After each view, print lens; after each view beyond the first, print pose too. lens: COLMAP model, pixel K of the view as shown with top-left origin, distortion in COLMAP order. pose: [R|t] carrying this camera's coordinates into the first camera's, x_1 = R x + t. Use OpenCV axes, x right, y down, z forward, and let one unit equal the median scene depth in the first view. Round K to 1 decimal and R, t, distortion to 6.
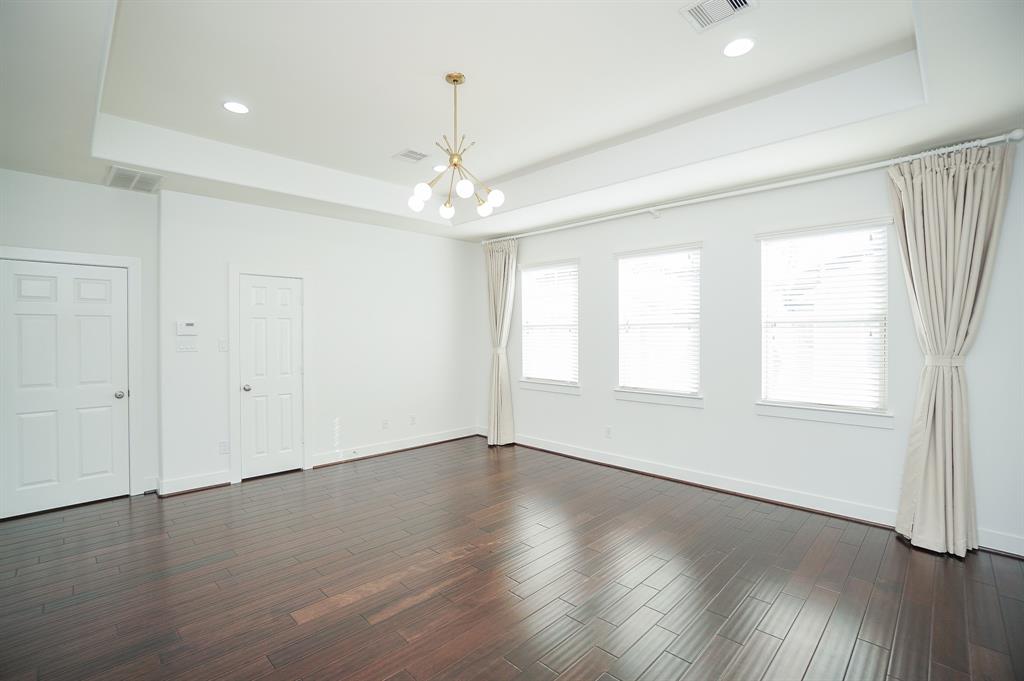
lens RADIAL K [[449.9, 0, 509.9], [0, 449.9, 342.0], [0, 0, 1]] dist [-0.047881, 0.010322]
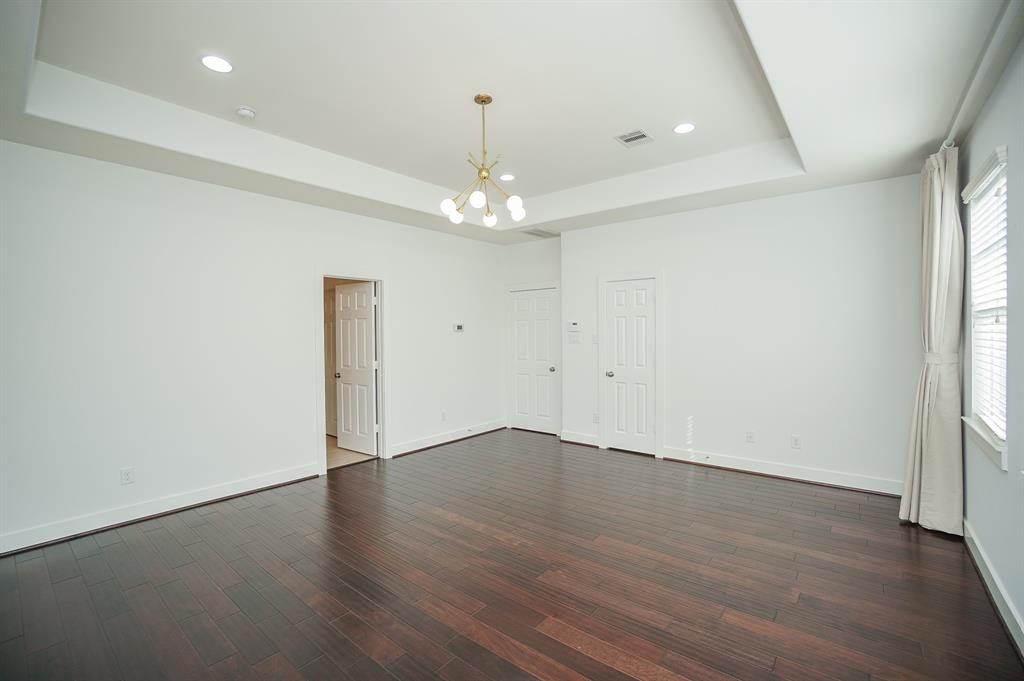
lens RADIAL K [[449.9, 0, 510.2], [0, 449.9, 341.5], [0, 0, 1]] dist [-0.047881, 0.010322]
pose [[0.119415, 0.021104, -0.992620, 0.625121], [-0.009366, 0.999754, 0.020129, -0.009570], [0.992800, 0.006894, 0.119583, 0.590173]]
